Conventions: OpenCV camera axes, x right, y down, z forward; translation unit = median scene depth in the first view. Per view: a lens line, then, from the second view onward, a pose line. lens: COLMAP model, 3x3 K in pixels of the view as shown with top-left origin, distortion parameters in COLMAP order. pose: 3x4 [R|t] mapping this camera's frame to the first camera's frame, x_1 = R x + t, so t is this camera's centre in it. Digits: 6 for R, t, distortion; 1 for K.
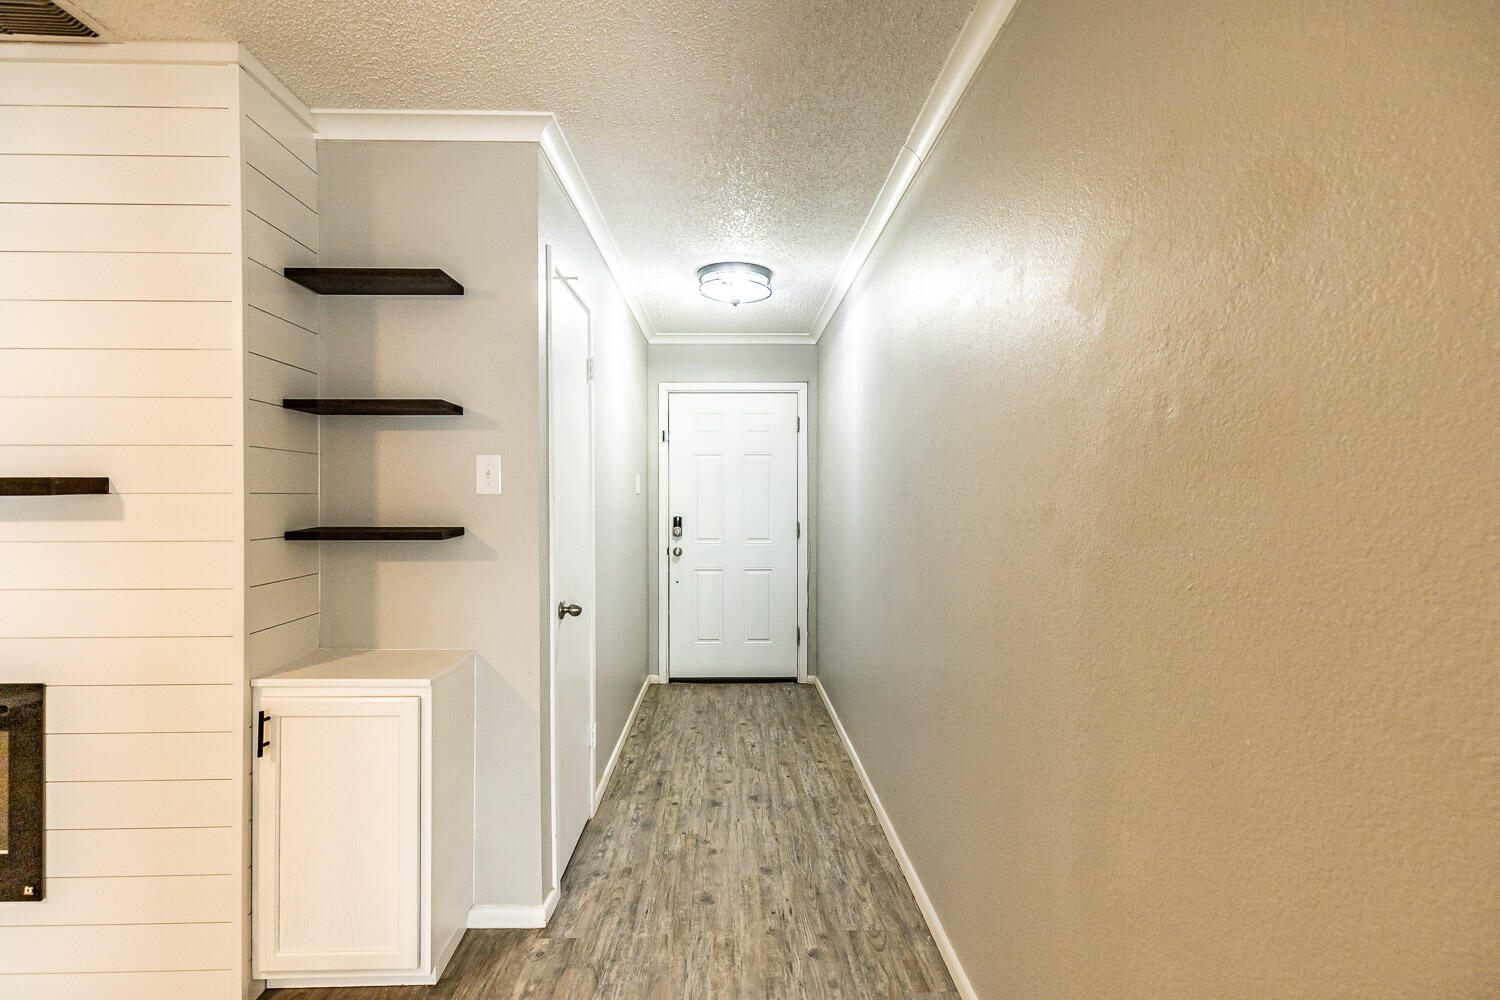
lens RADIAL K [[676.6, 0, 742.0], [0, 676.6, 497.9], [0, 0, 1]] dist [0.008172, -0.000862]
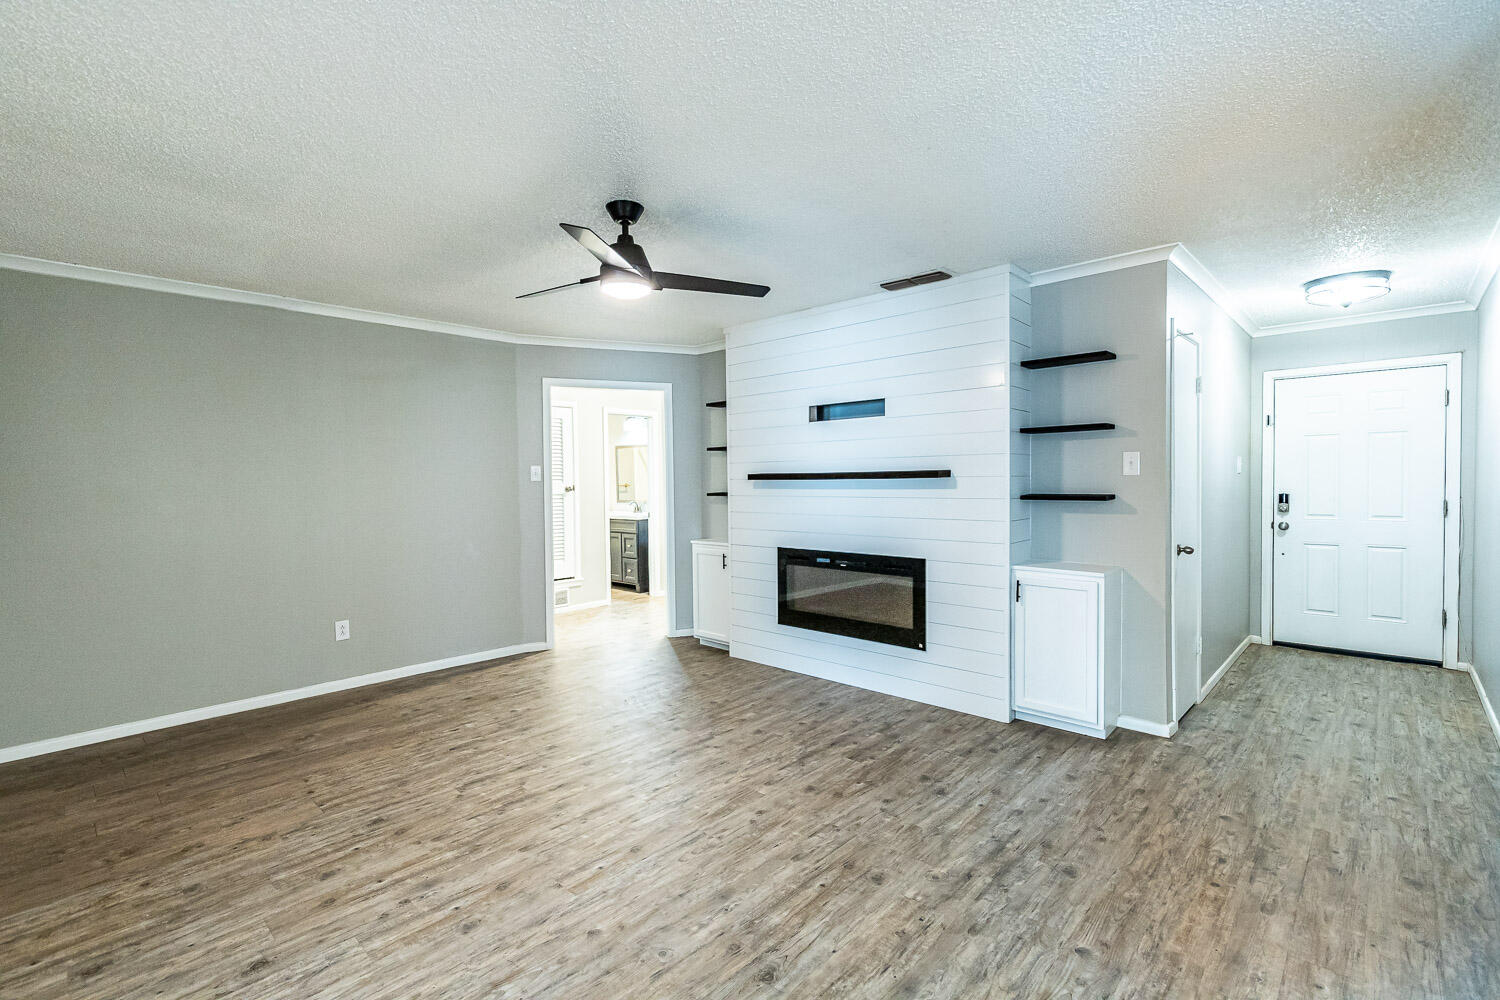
lens RADIAL K [[676.6, 0, 742.0], [0, 676.6, 497.9], [0, 0, 1]] dist [0.008172, -0.000862]
pose [[0.709391, 0.010563, -0.704736, 0.096874], [0.008407, 0.999690, 0.023447, 0.002395], [0.704765, -0.022557, 0.709082, -0.659125]]
